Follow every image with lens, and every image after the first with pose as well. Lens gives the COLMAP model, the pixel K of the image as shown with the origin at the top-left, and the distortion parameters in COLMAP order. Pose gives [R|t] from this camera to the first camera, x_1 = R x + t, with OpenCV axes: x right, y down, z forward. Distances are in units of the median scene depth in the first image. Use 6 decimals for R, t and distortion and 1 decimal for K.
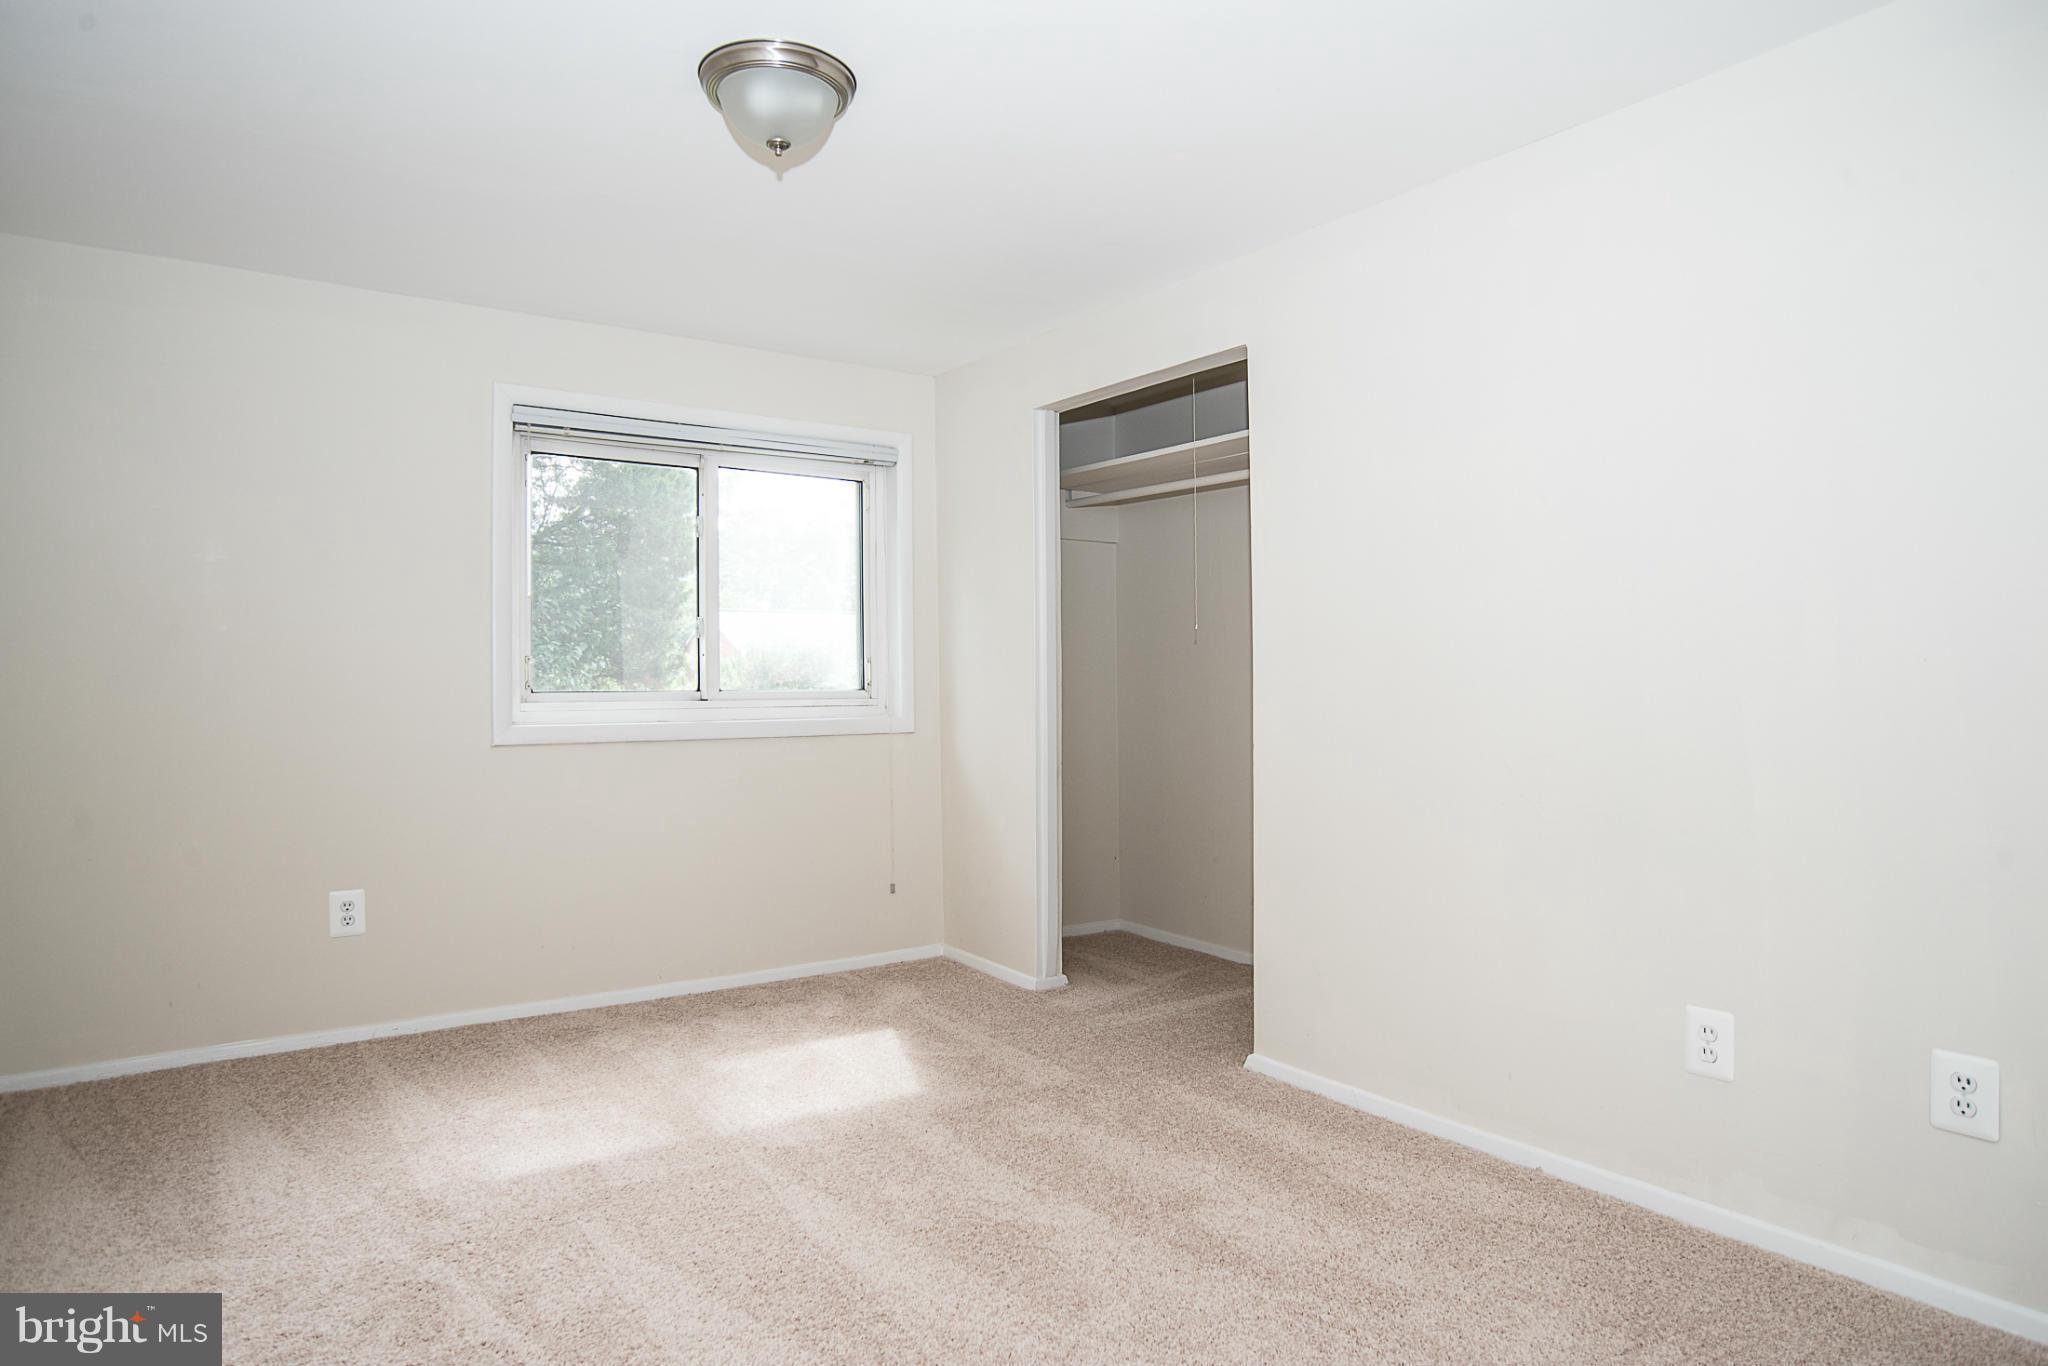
lens RADIAL K [[1209.2, 0, 1015.8], [0, 1209.2, 682.8], [0, 0, 1]] dist [-0.094576, 0.053554]
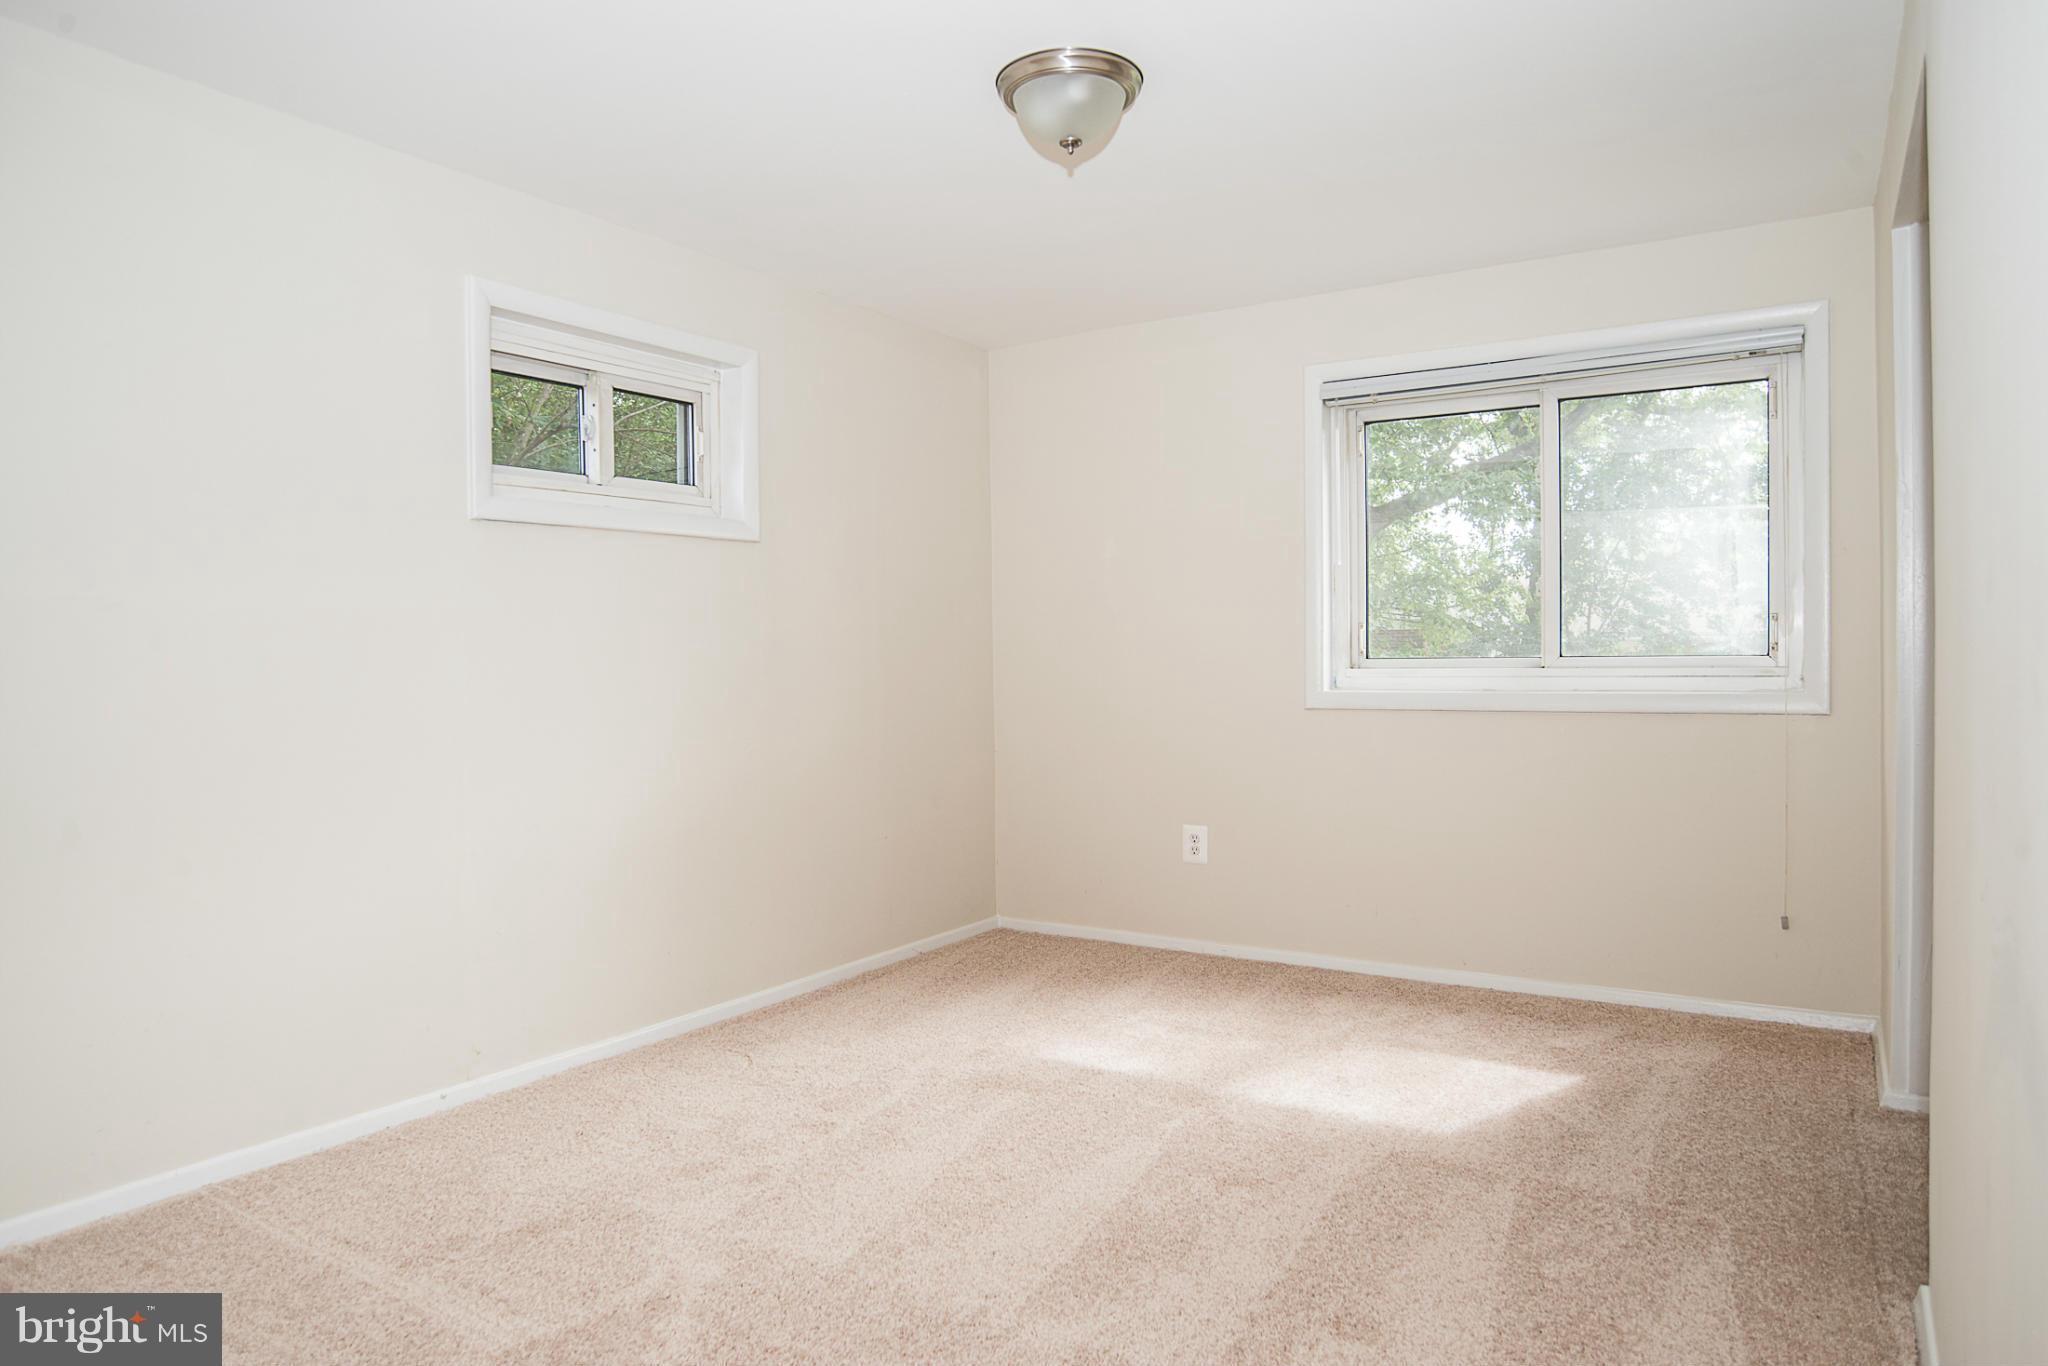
lens RADIAL K [[1286.3, 0, 1008.2], [0, 1286.3, 690.4], [0, 0, 1]] dist [-0.099140, 0.044580]
pose [[0.350324, 0.023685, -0.936329, 0.580164], [0.010020, 0.999528, 0.029033, 0.000346], [0.936575, -0.019553, 0.349922, 0.372903]]
